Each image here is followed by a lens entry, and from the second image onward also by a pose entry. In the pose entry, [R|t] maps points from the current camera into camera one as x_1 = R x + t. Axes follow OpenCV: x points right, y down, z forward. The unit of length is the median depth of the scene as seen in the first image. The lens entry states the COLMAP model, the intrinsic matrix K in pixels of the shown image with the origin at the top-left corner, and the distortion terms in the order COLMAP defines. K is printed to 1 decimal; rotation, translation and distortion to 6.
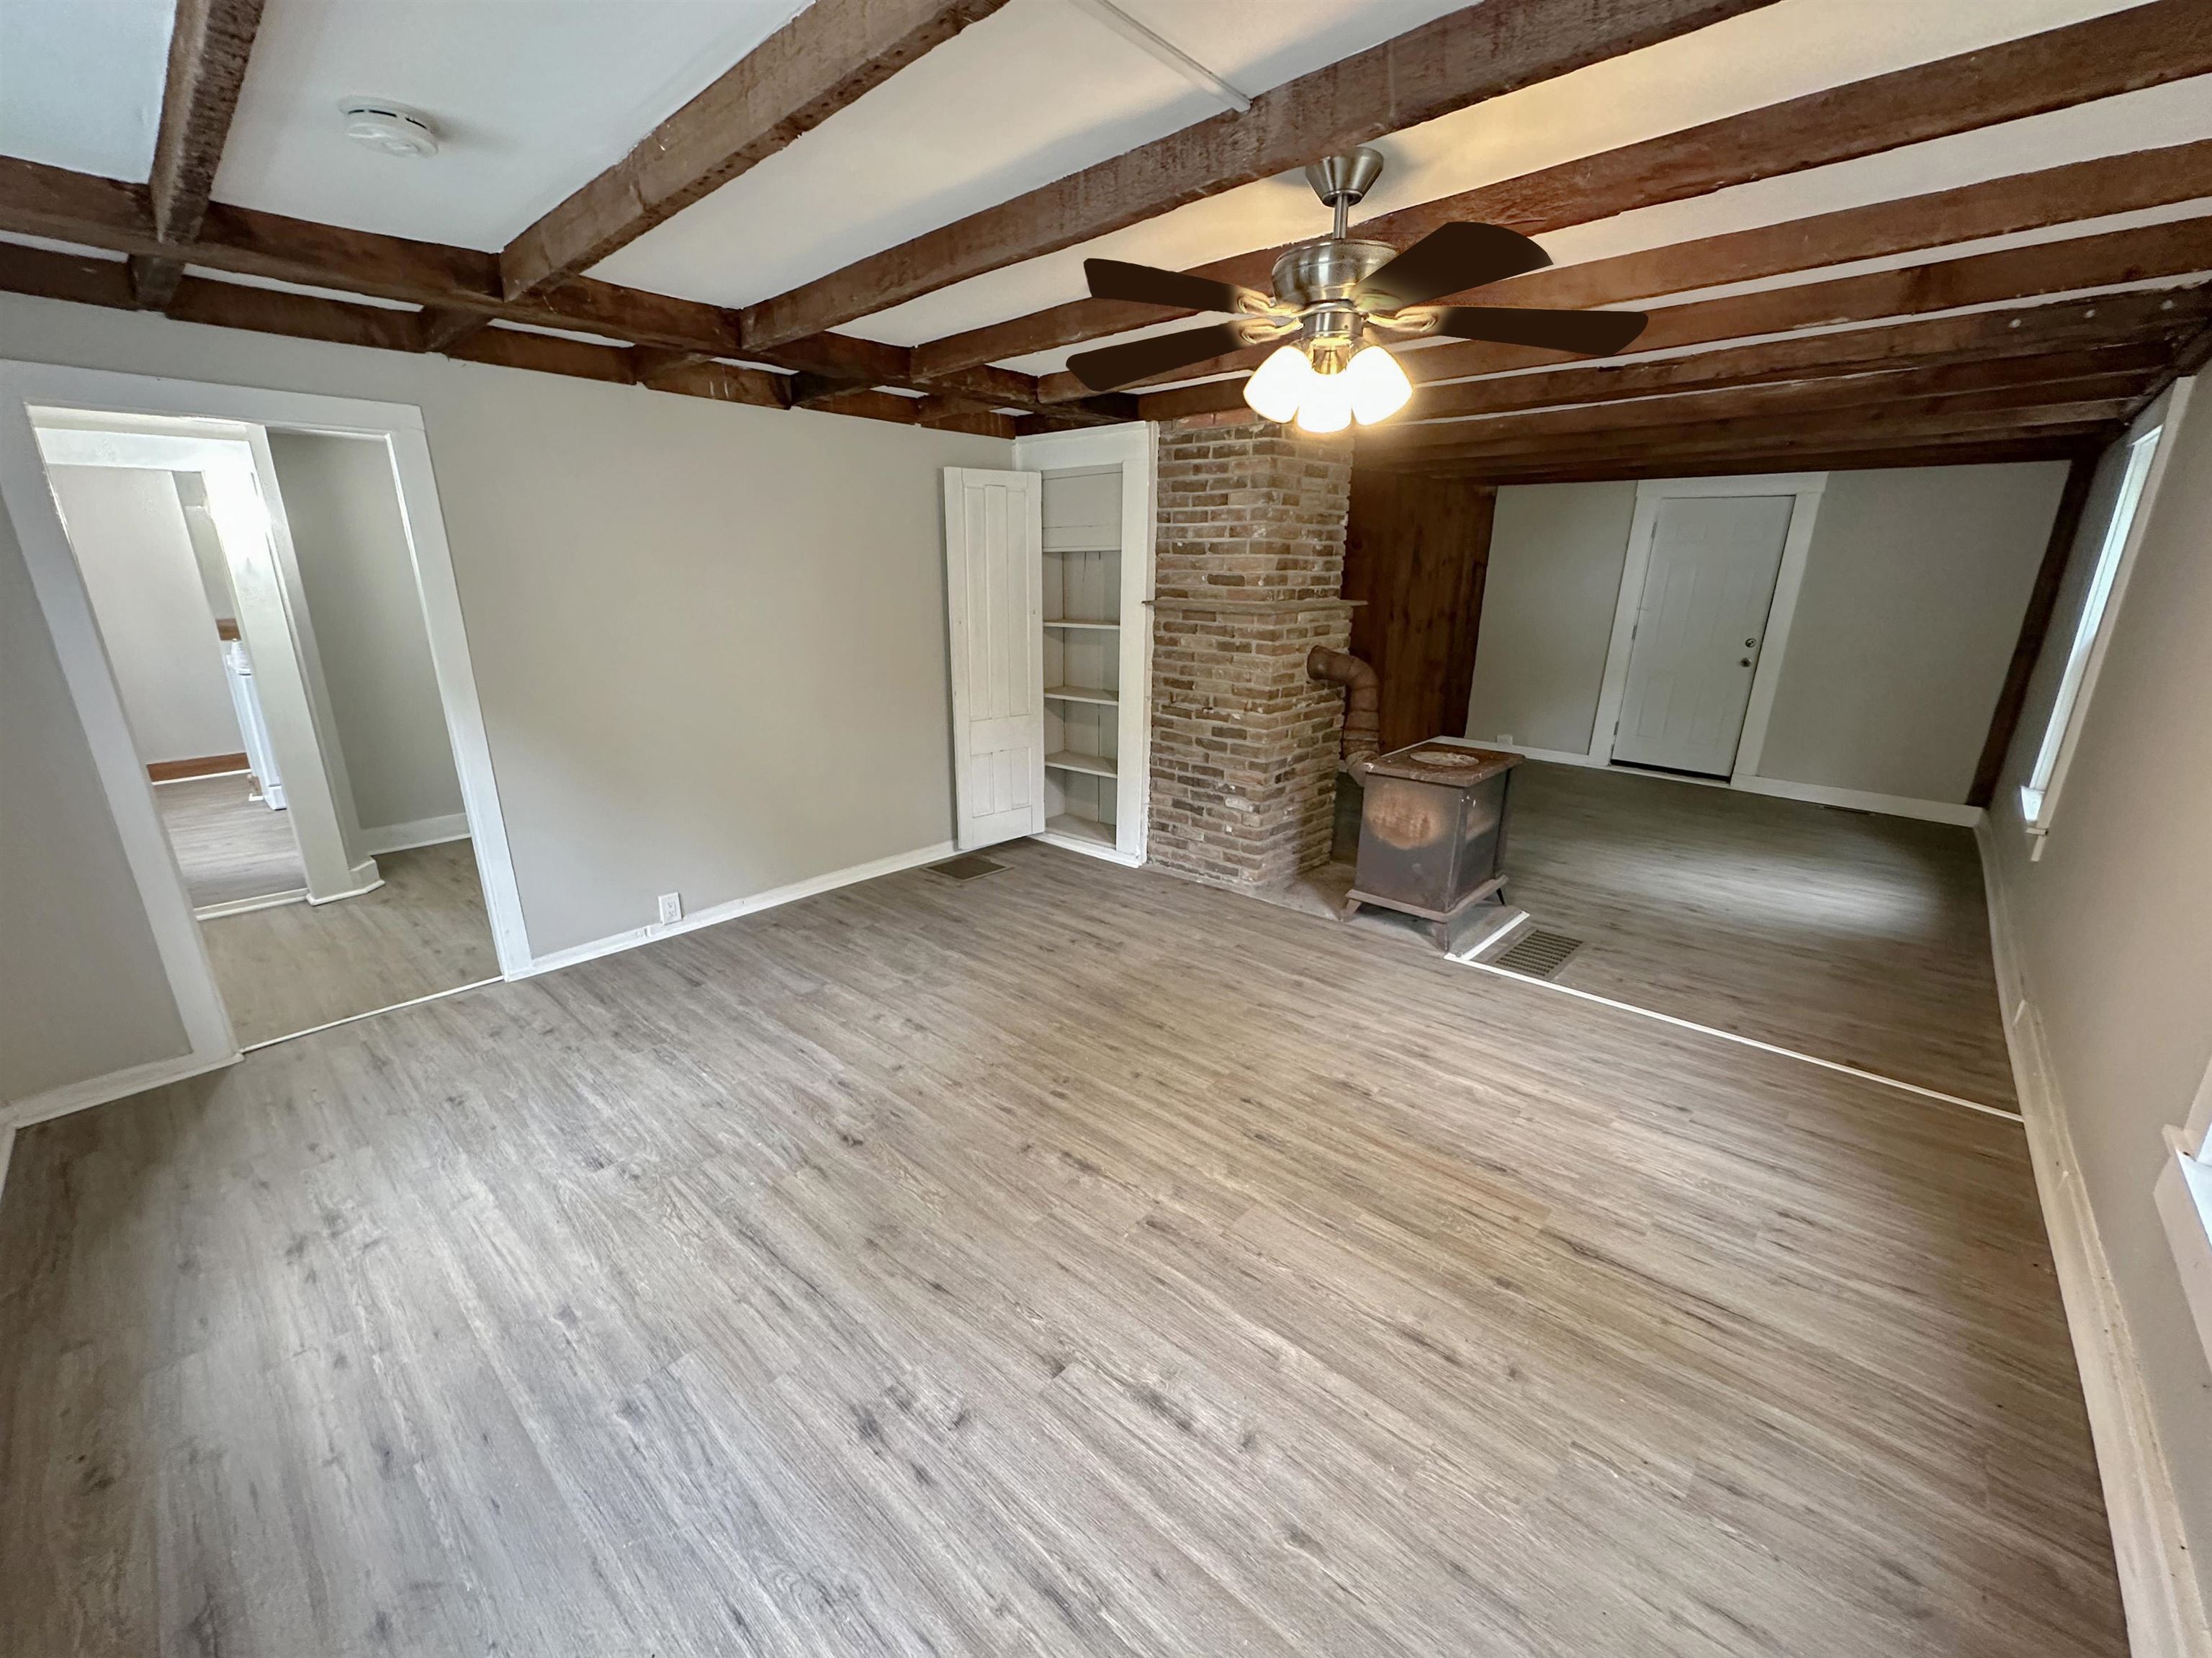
lens RADIAL K [[899.3, 0, 1100.3], [0, 899.3, 827.9], [0, 0, 1]] dist [-0.003149, 0.000413]
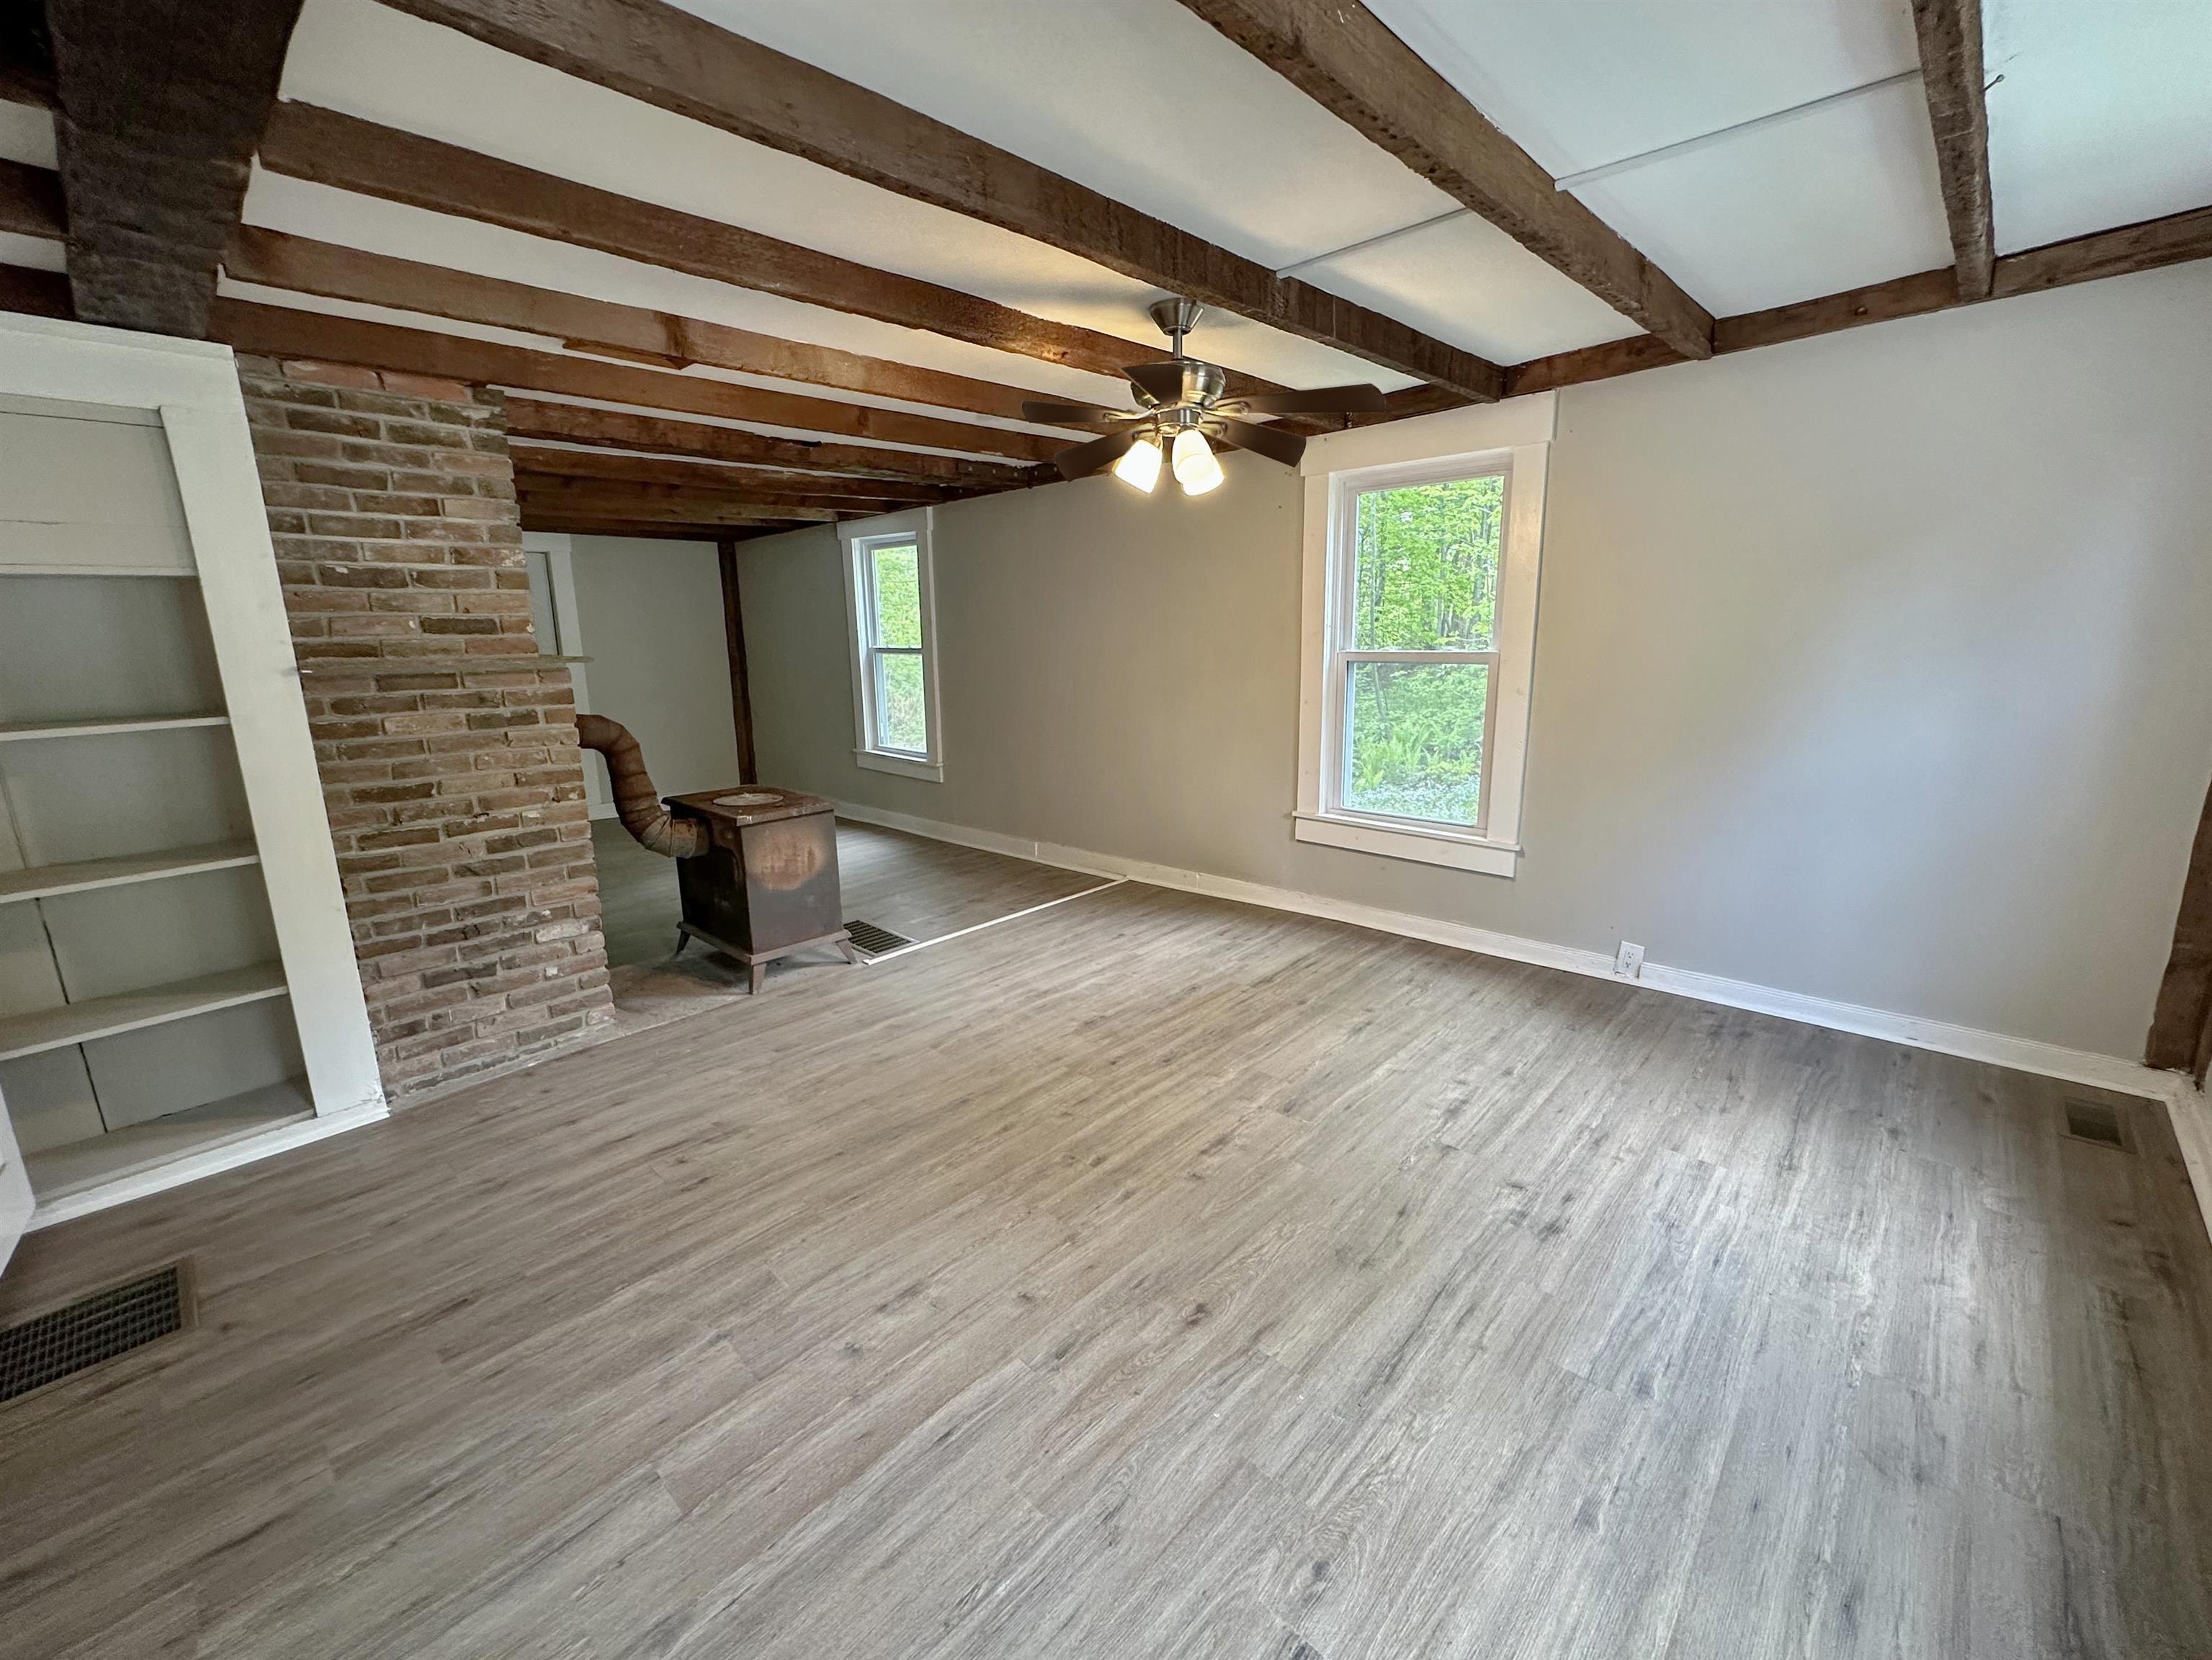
lens RADIAL K [[899.5, 0, 1105.1], [0, 899.5, 829.8], [0, 0, 1]] dist [-0.003149, 0.000413]
pose [[0.020755, -0.231843, 0.972532, -0.648989], [0.293816, 0.931202, 0.215720, -0.161683], [-0.955637, 0.281268, 0.087446, 0.617646]]
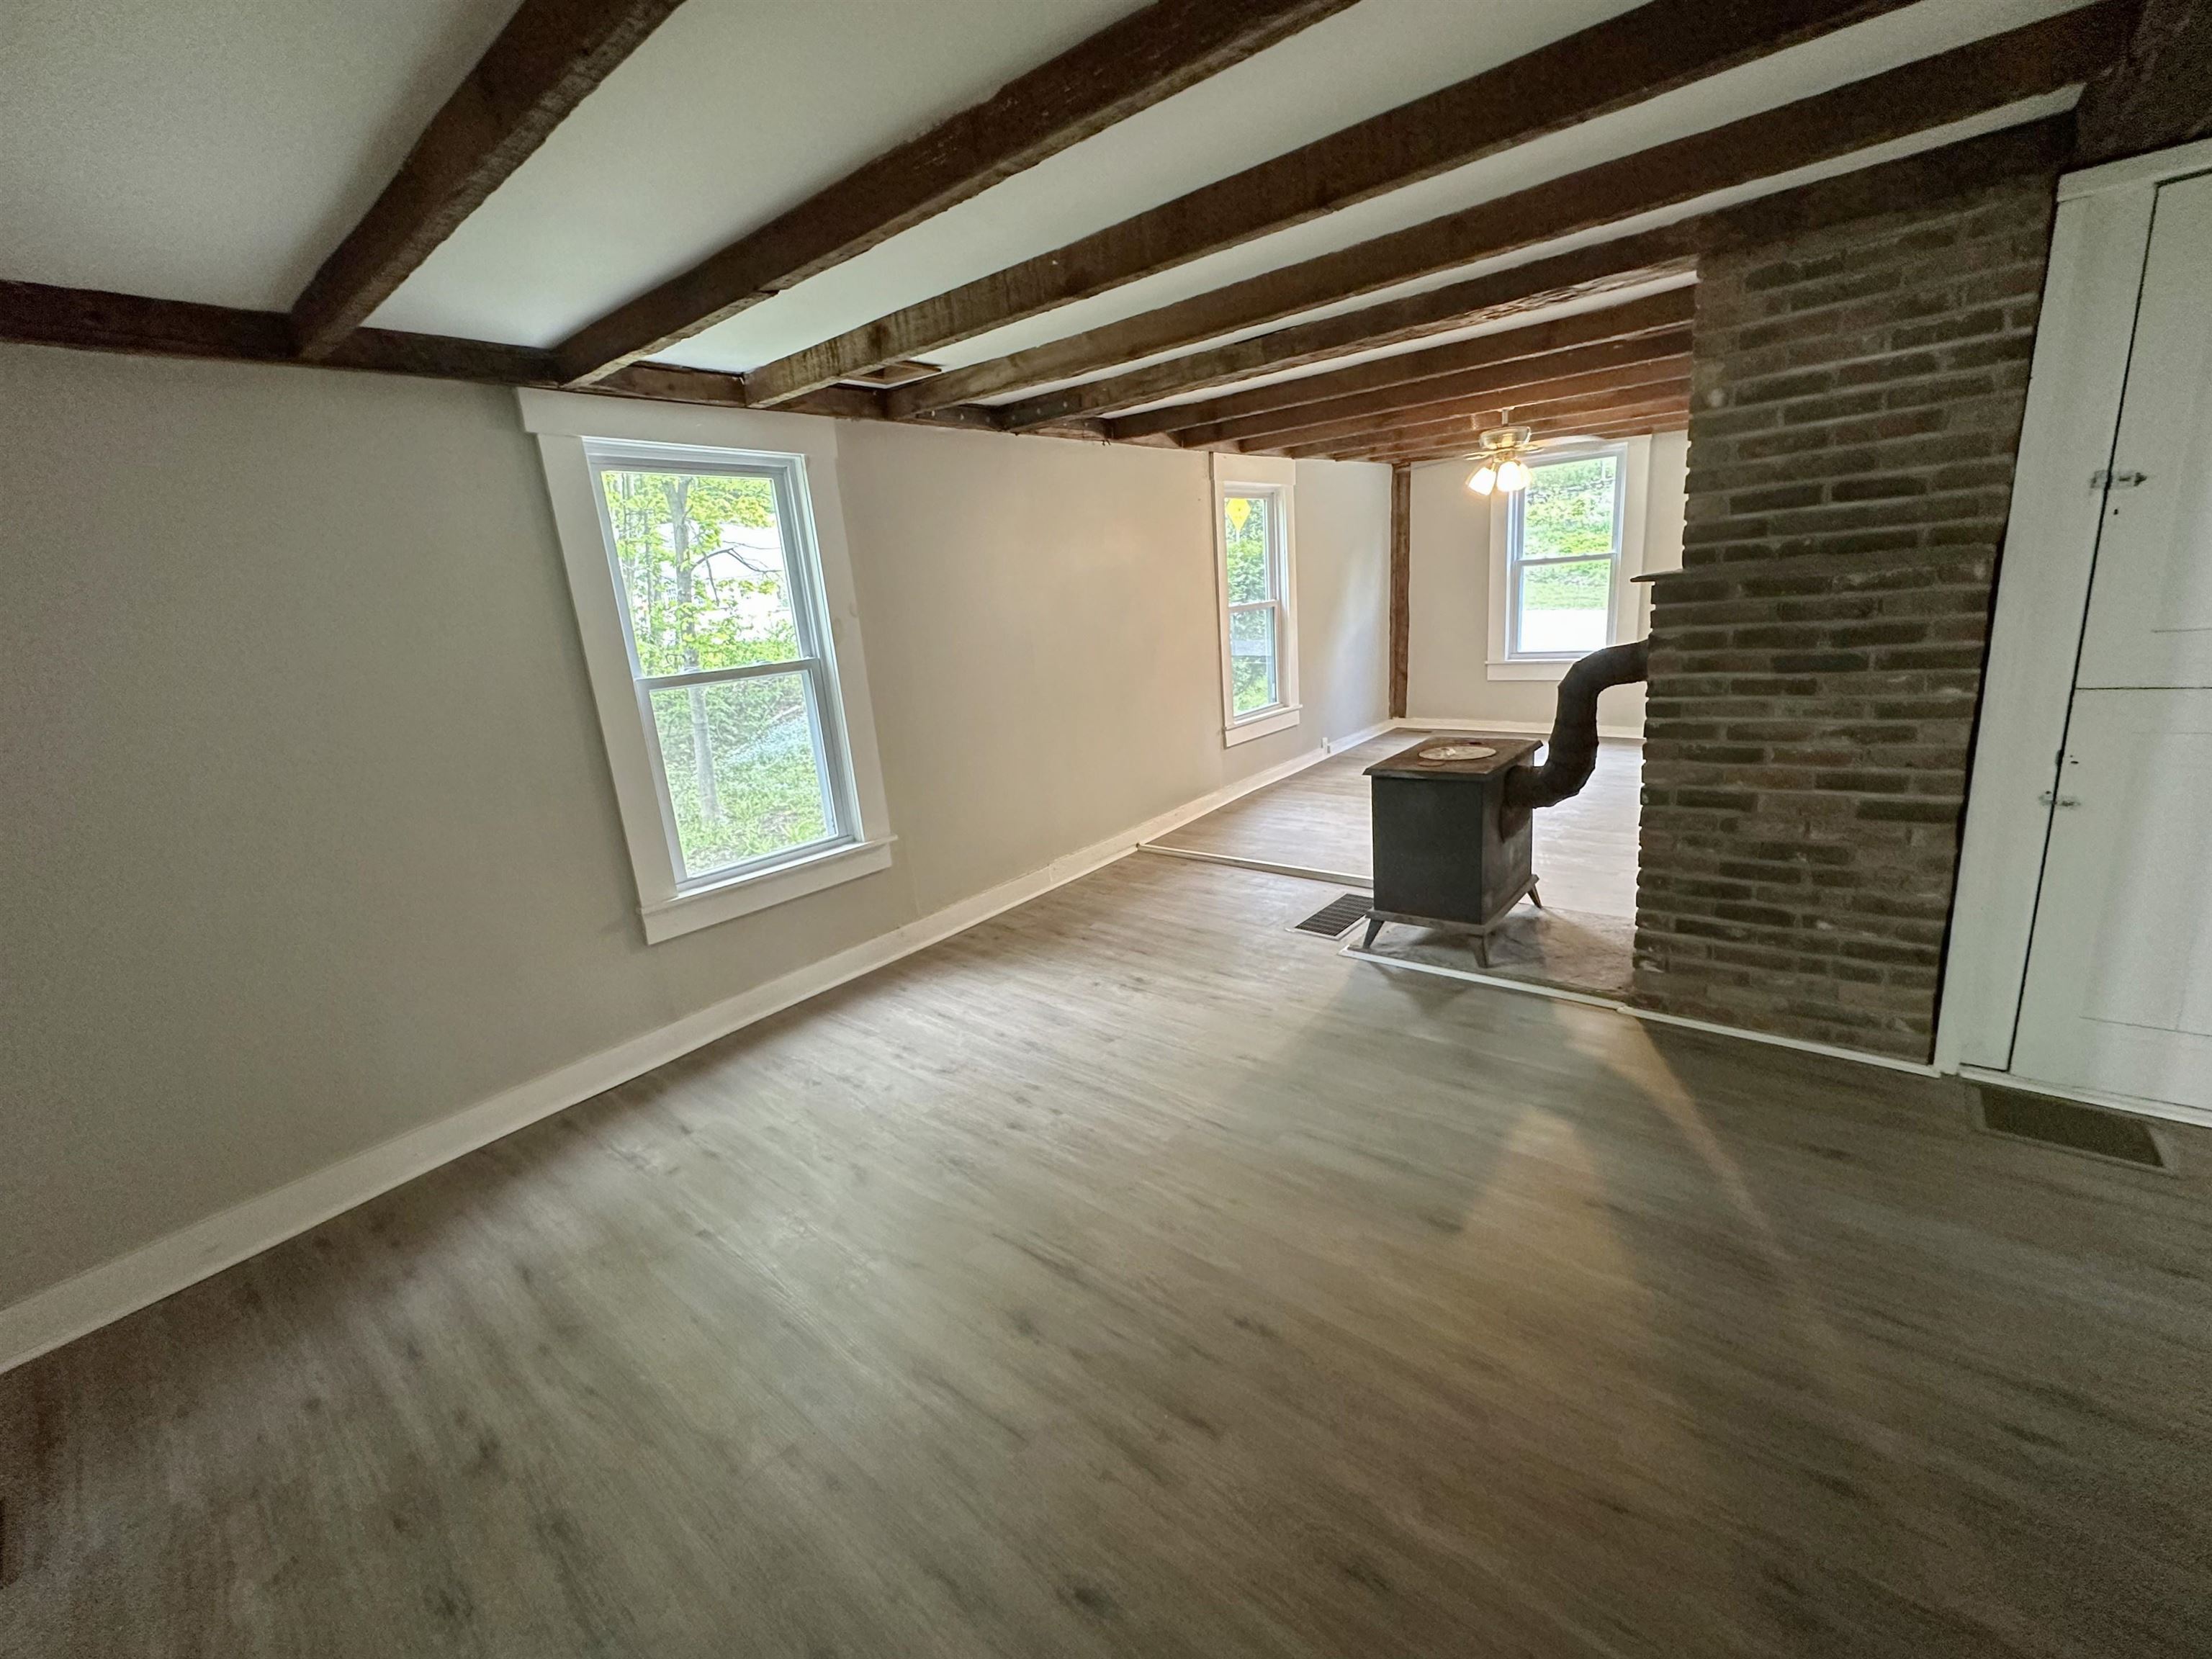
lens RADIAL K [[899.4, 0, 1109.2], [0, 899.4, 829.8], [0, 0, 1]] dist [-0.003149, 0.000413]
pose [[-0.995198, 0.090386, -0.037577, 0.834283], [0.059179, 0.861352, 0.504549, -0.537006], [0.077971, 0.499902, -0.862565, 1.985216]]
